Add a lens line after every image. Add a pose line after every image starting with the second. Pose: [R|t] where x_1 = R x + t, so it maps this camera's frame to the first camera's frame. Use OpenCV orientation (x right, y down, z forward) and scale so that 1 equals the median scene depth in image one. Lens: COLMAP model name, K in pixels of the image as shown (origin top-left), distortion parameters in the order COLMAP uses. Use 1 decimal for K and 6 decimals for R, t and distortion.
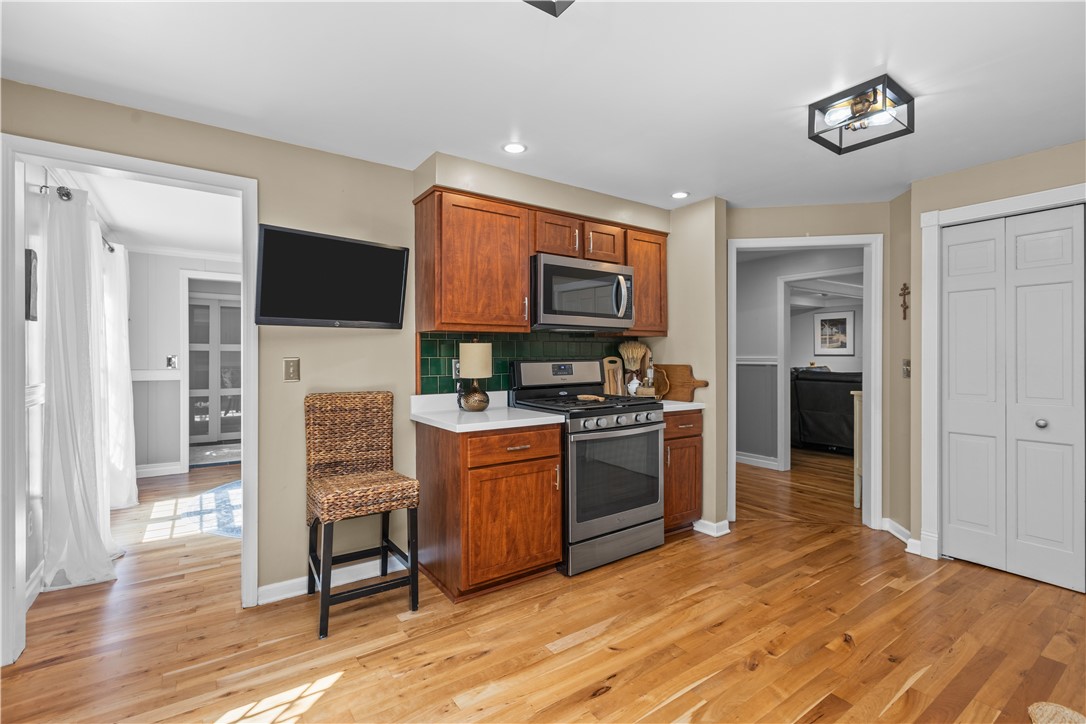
lens RADIAL K [[494.4, 0, 543.6], [0, 494.4, 351.2], [0, 0, 1]] dist [0.000026, 0.000491]
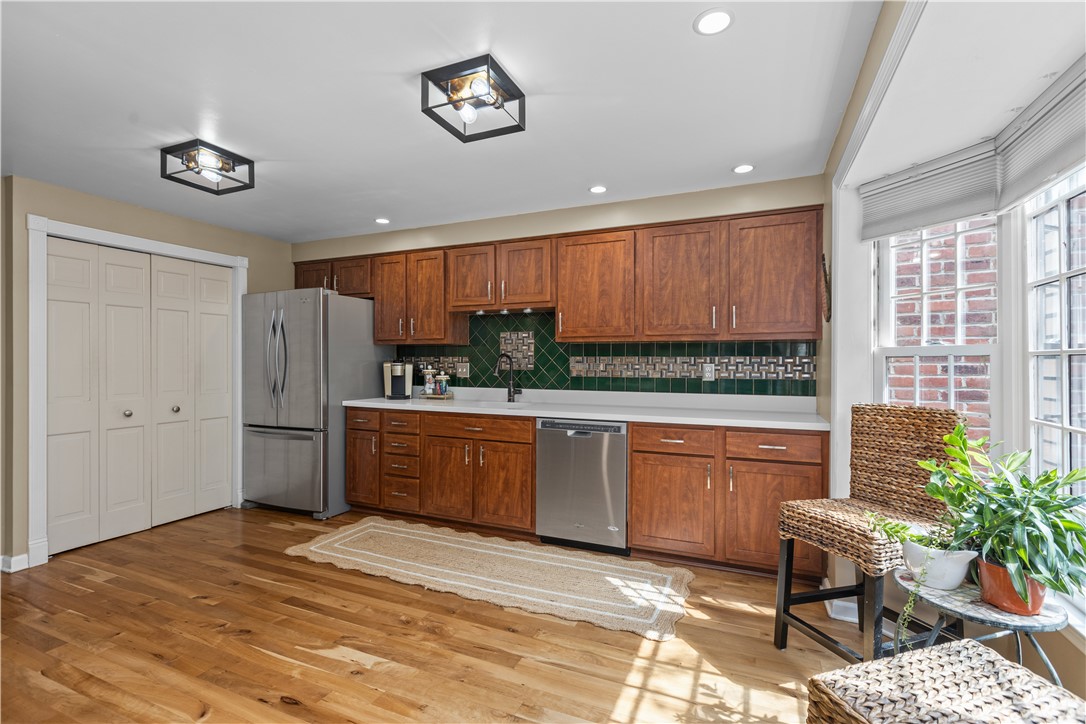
lens RADIAL K [[493.9, 0, 546.3], [0, 493.9, 356.0], [0, 0, 1]] dist [0.001077, 0.000246]
pose [[-0.516143, 0.005358, 0.856485, -0.668153], [-0.005641, 0.999937, -0.009654, 0.002678], [-0.856484, -0.009814, -0.516081, 0.718998]]
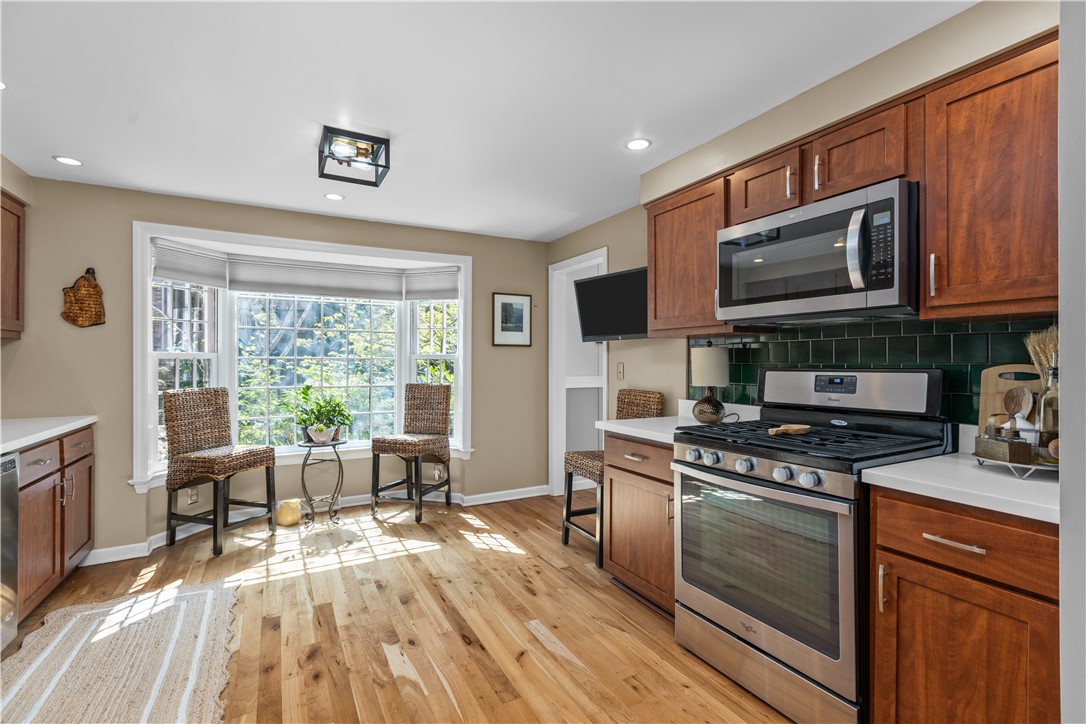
lens RADIAL K [[490.3, 0, 547.1], [0, 490.3, 355.3], [0, 0, 1]] dist [-0.000294, -0.000496]
pose [[-0.103591, -0.013198, -0.994532, 0.863051], [0.007201, 0.999876, -0.014019, 0.009019], [0.994594, -0.008614, -0.103484, 0.884040]]
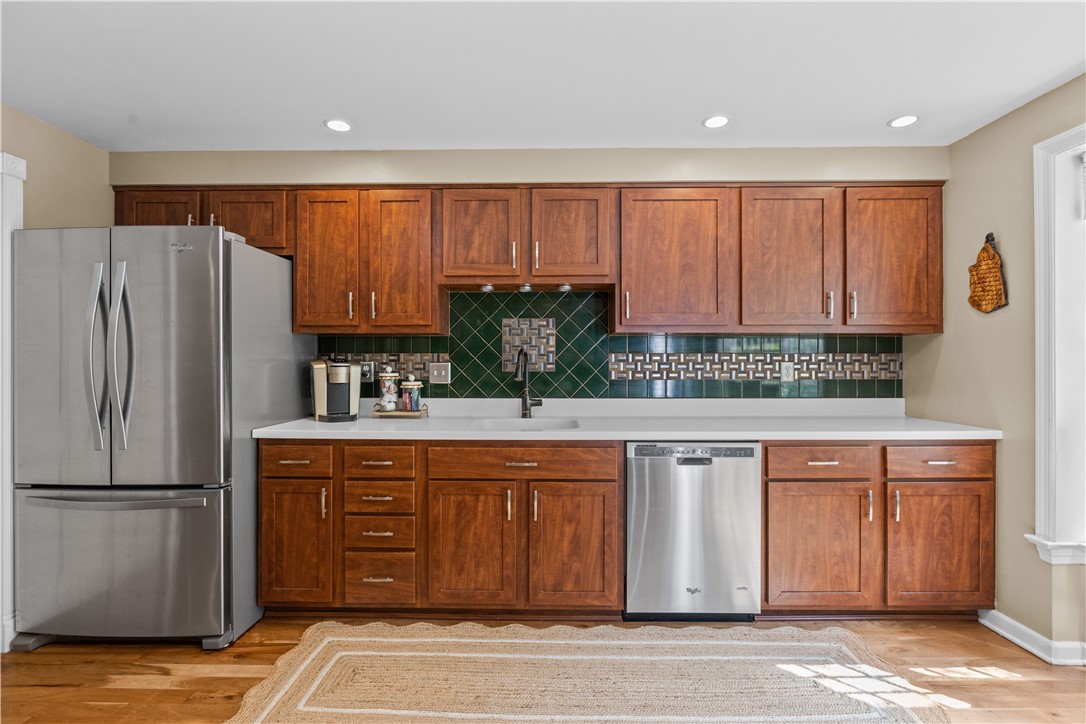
lens RADIAL K [[502.7, 0, 546.4], [0, 502.7, 354.7], [0, 0, 1]] dist [-0.004417, -0.000822]
pose [[-0.807690, 0.004967, 0.589587, -0.010936], [-0.002629, 0.999924, -0.012025, 0.006829], [-0.589602, -0.011262, -0.807615, 0.874371]]
